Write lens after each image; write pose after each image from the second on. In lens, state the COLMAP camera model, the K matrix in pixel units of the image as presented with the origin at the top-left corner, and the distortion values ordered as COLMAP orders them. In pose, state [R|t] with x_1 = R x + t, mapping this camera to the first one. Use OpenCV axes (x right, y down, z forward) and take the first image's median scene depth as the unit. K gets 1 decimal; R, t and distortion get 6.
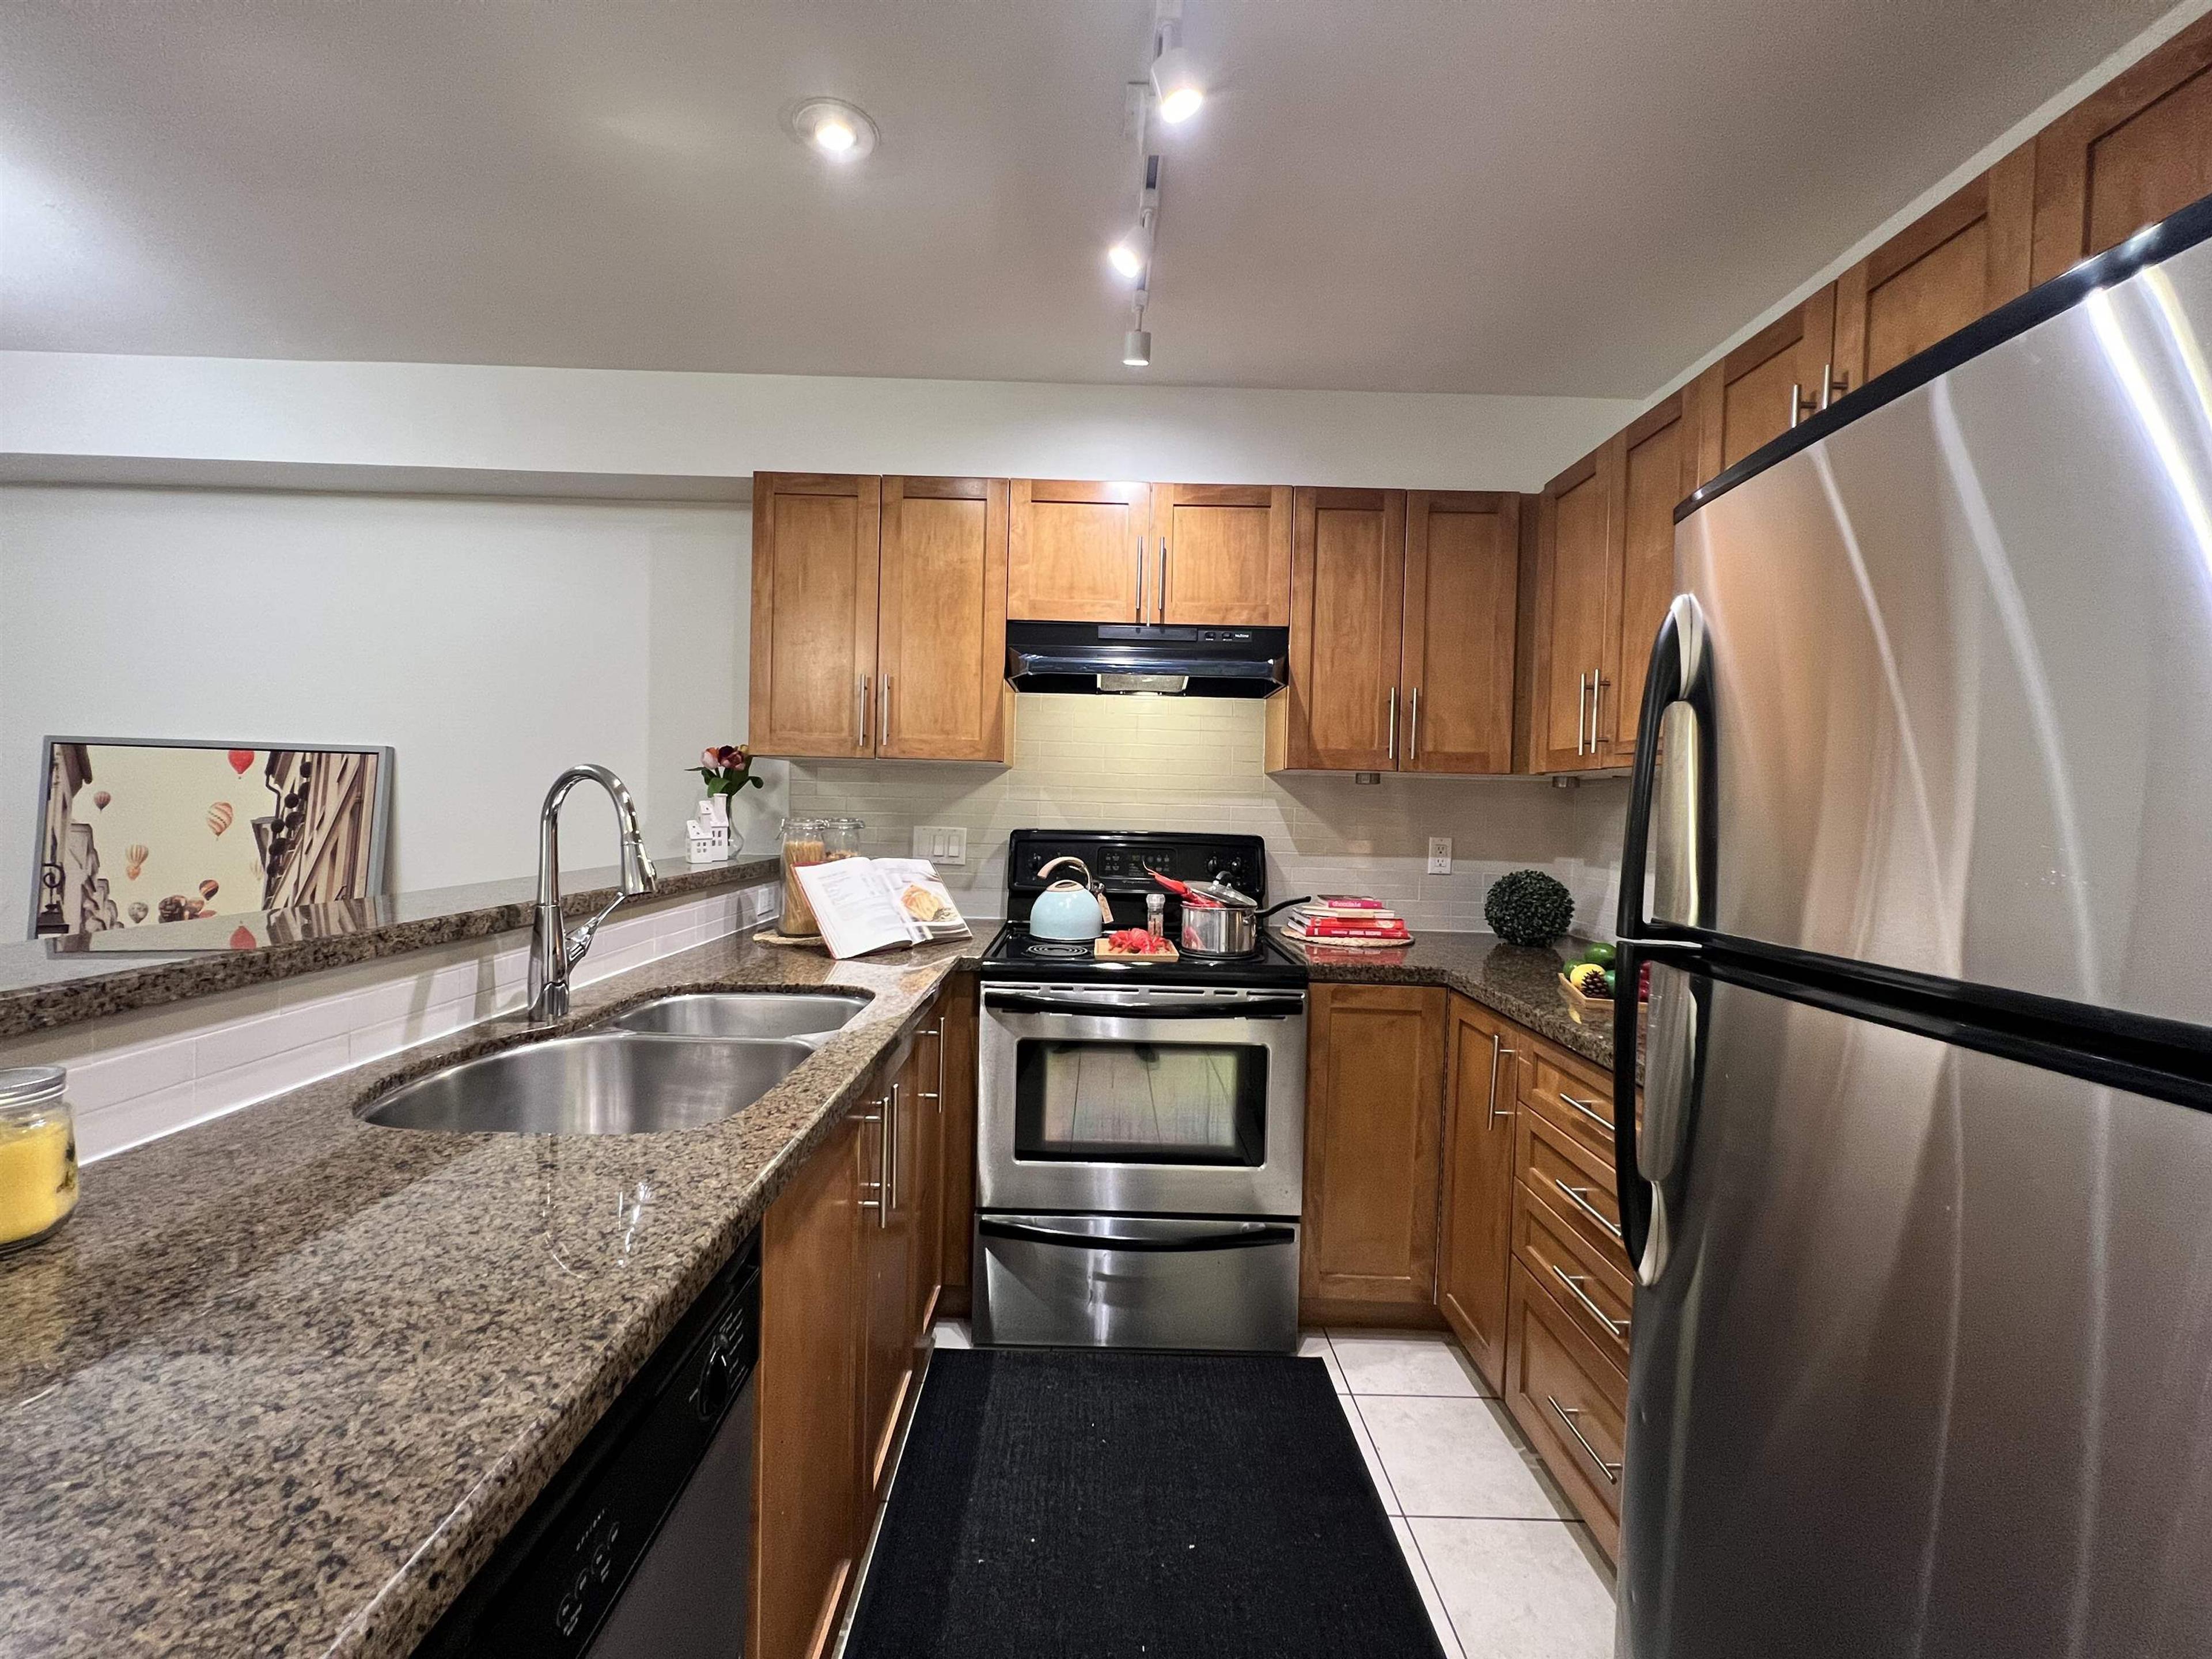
lens RADIAL K [[879.9, 0, 1097.3], [0, 879.9, 818.1], [0, 0, 1]] dist [-0.006654, 0.000777]
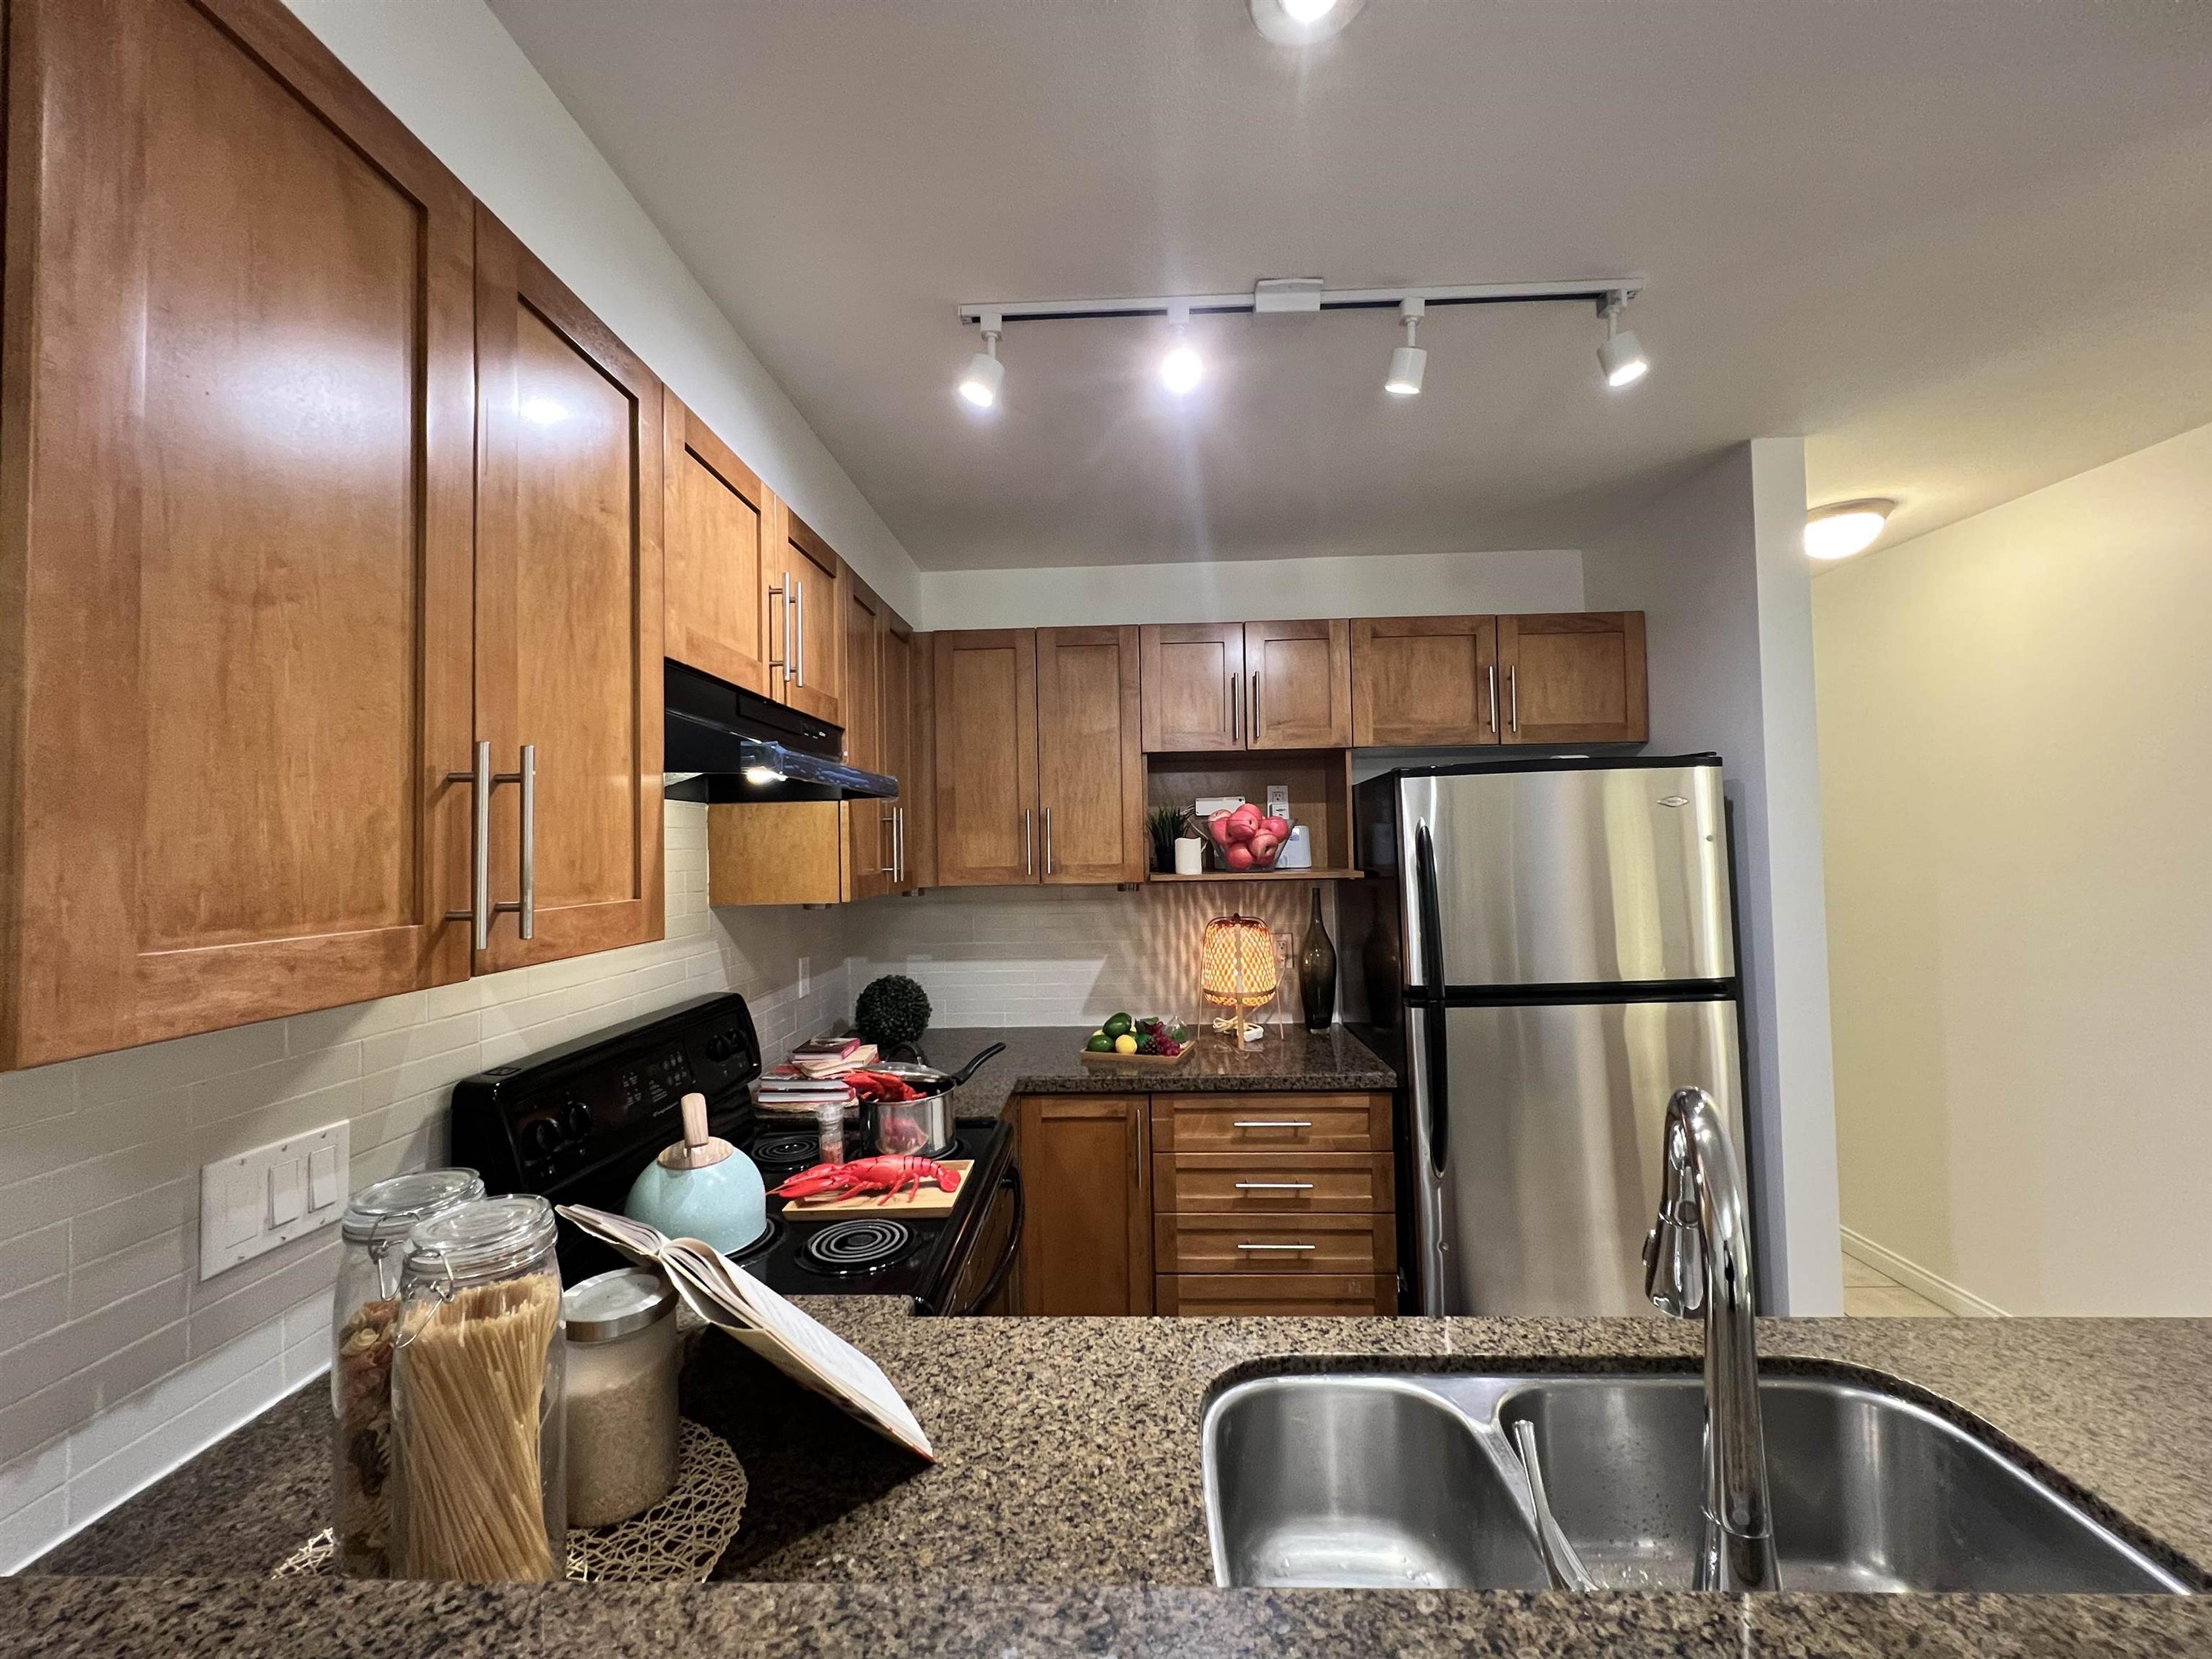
lens RADIAL K [[879.9, 0, 1099.7], [0, 879.9, 821.4], [0, 0, 1]] dist [-0.006654, 0.000777]
pose [[0.042569, 0.002448, 0.999091, -0.537194], [0.042045, 0.999107, -0.004240, -0.107309], [-0.998208, 0.042188, 0.042428, 0.663852]]
